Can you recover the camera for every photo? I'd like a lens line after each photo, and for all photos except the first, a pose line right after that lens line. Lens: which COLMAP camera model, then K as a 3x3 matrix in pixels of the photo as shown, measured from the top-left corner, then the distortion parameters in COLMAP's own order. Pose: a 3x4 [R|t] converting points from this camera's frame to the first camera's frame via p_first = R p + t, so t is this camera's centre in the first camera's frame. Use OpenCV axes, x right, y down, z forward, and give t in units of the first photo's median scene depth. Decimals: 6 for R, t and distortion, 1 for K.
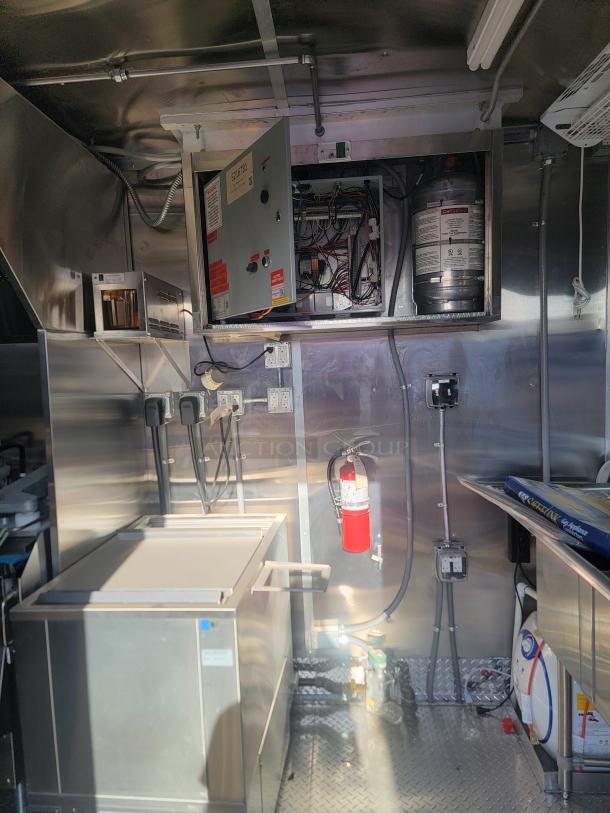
lens RADIAL K [[530.8, 0, 297.8], [0, 530.8, 404.2], [0, 0, 1]] dist [0.054768, -0.013530]
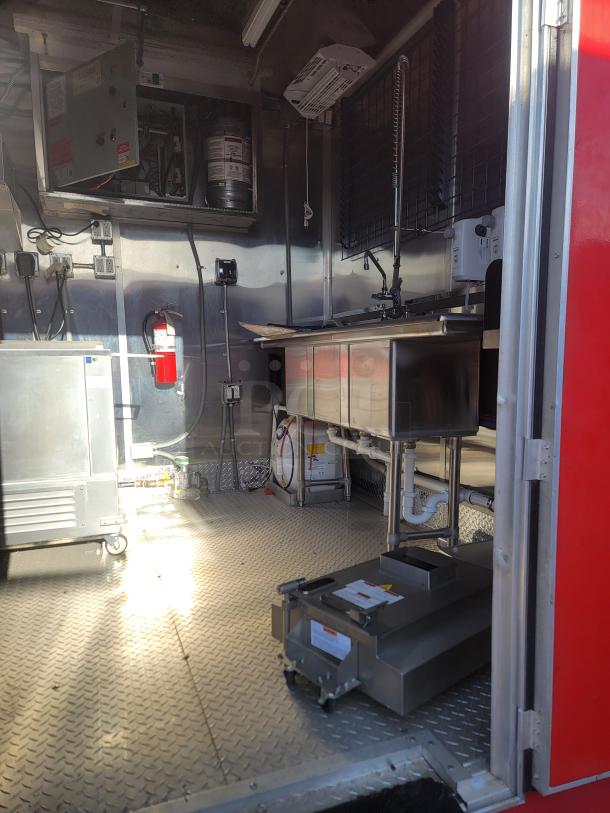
lens RADIAL K [[548.3, 0, 305.3], [0, 548.3, 412.3], [0, 0, 1]] dist [0.028134, -0.015016]
pose [[0.897596, -0.013447, 0.440613, -0.215682], [0.012322, 0.999909, 0.005414, 0.391773], [-0.440646, 0.000570, 0.897681, -0.471950]]
